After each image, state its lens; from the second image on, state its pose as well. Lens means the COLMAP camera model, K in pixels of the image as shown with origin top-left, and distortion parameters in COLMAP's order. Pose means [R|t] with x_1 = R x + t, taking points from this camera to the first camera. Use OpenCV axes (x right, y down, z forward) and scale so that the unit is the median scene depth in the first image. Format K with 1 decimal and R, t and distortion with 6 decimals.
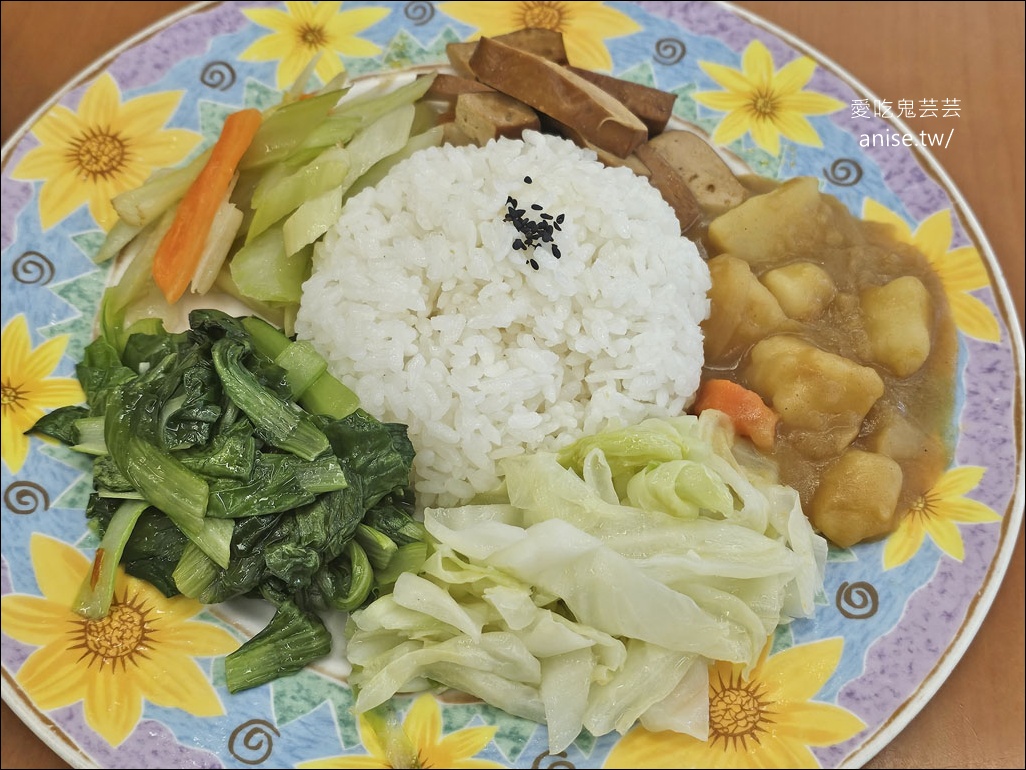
lens RADIAL K [[1283.7, 0, 511.7], [0, 1283.7, 376.5], [0, 0, 1]] dist [0.022094, 0.000000]
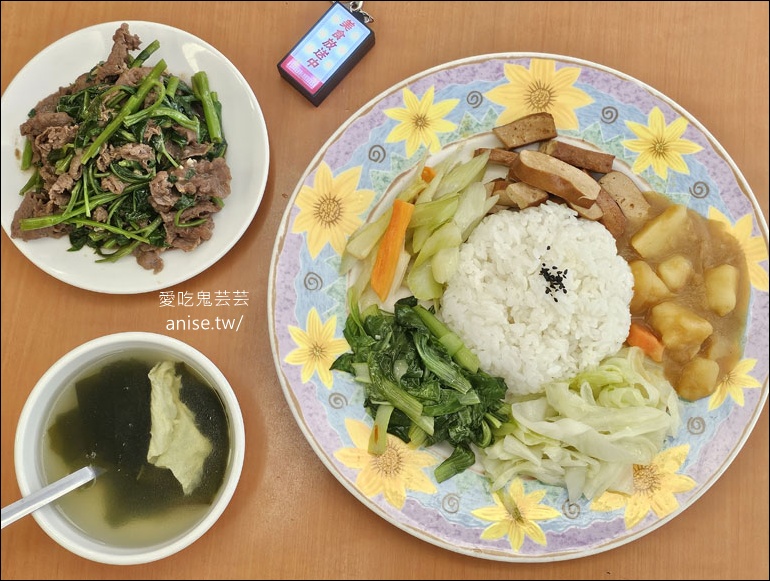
lens RADIAL K [[963.4, 0, 387.7], [0, 963.4, 283.4], [0, 0, 1]] dist [0.022094, 0.000000]
pose [[0.996733, -0.054731, -0.059398, -0.166337], [0.073061, 0.924480, 0.374163, -0.736107], [0.034434, -0.377280, 0.925459, -0.529638]]
